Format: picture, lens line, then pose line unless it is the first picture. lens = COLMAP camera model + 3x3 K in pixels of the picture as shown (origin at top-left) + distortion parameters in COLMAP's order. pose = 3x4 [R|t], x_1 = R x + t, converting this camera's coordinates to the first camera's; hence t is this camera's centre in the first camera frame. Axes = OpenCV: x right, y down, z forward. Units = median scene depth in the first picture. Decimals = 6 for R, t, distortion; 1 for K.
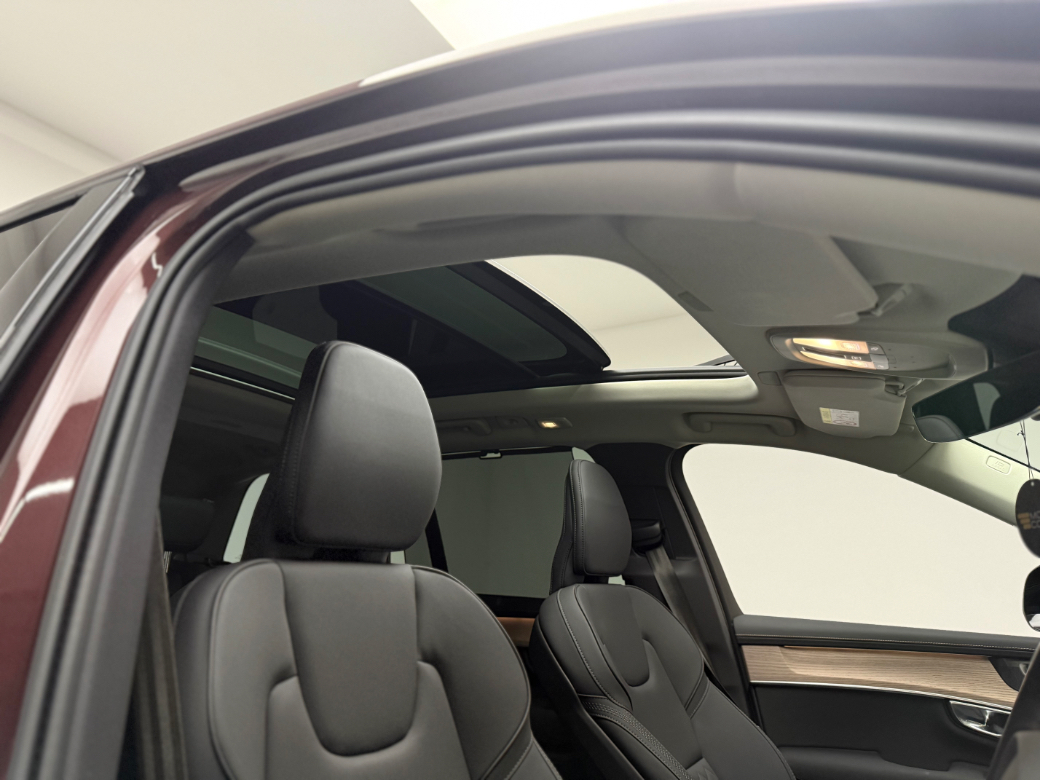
lens RADIAL K [[698.9, 0, 520.0], [0, 698.9, 390.0], [0, 0, 1]] dist [0.002321, -0.005243]
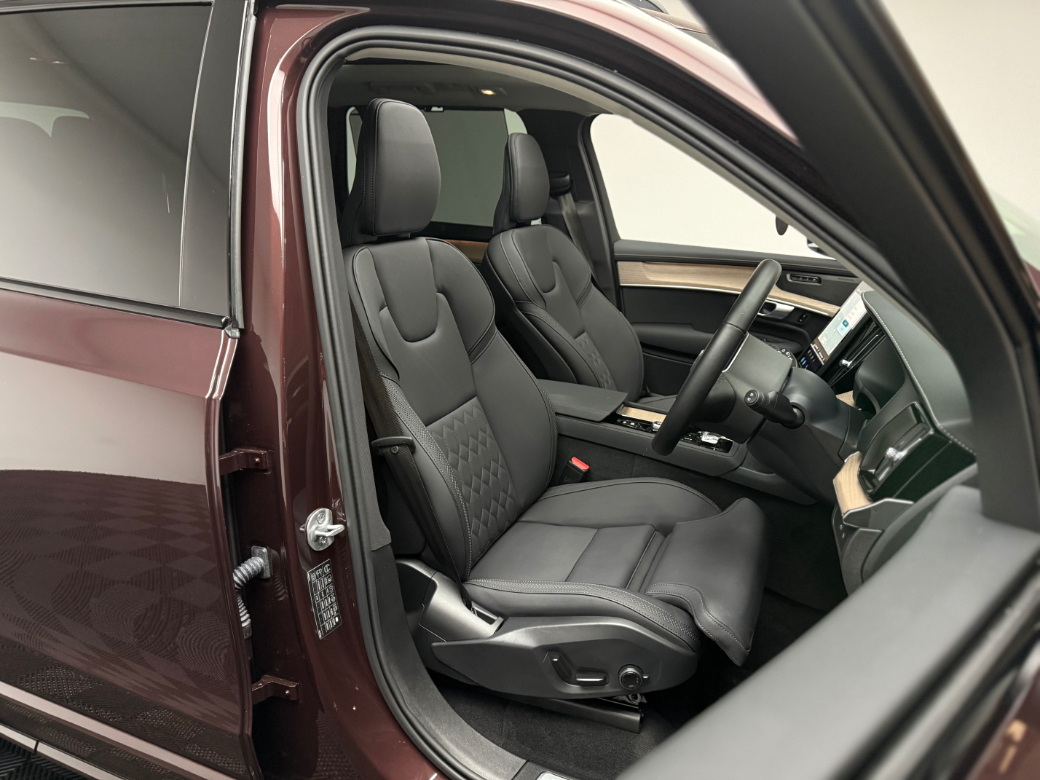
lens RADIAL K [[698.9, 0, 520.0], [0, 698.9, 390.0], [0, 0, 1]] dist [0.002321, -0.005243]
pose [[0.989216, -0.034820, 0.142268, -0.104670], [-0.049133, 0.836156, 0.546286, -0.205485], [-0.137980, -0.547385, 0.825428, -0.334727]]
